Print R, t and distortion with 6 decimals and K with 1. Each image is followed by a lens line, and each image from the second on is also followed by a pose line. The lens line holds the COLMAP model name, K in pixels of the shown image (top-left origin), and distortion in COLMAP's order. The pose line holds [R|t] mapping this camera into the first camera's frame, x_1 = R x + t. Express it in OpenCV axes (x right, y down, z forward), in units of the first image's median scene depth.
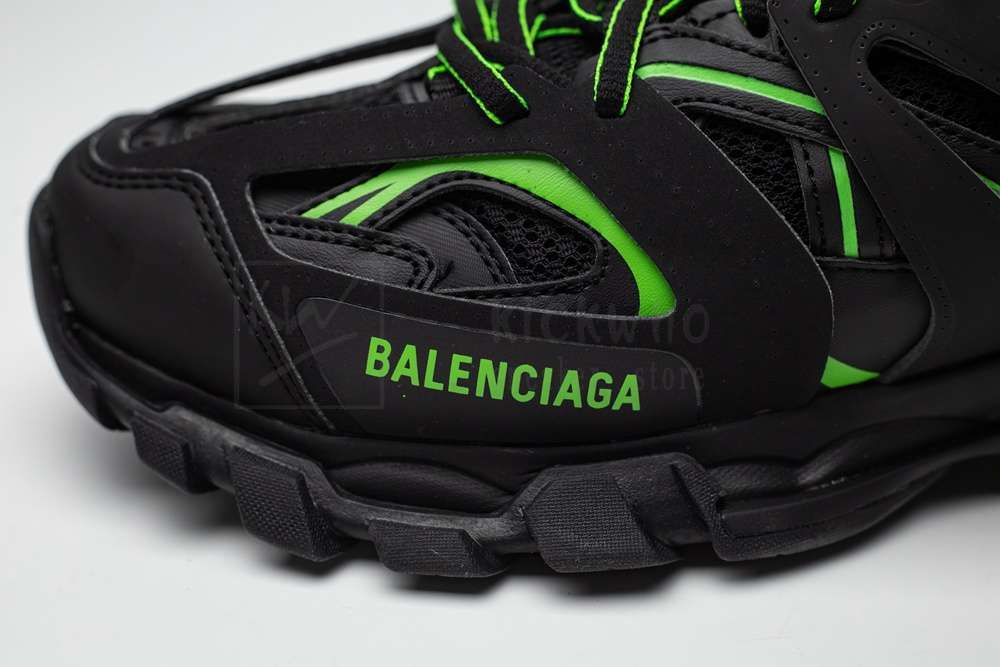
lens RADIAL K [[1676.3, 0, 498.6], [0, 1676.3, 328.4], [0, 0, 1]] dist [-0.129303, 0.000000]
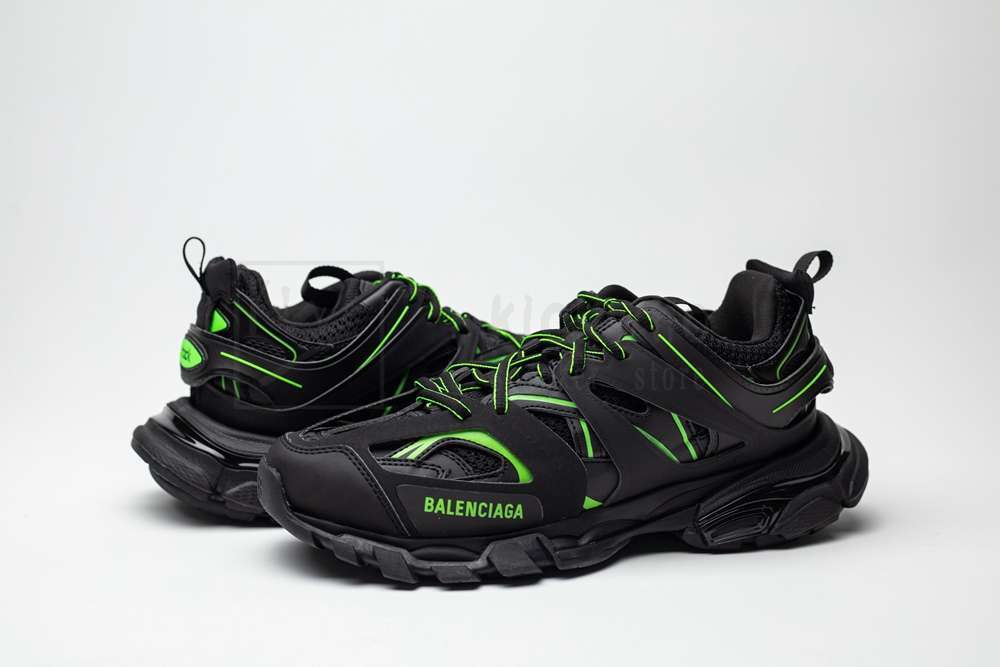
lens RADIAL K [[1676.3, 0, 507.8], [0, 1676.3, 340.9], [0, 0, 1]] dist [-0.129303, 0.000000]
pose [[0.959283, -0.036424, 0.280088, -0.693148], [0.108356, 0.963233, -0.245848, 0.438342], [-0.260835, 0.266187, 0.927960, -1.605937]]
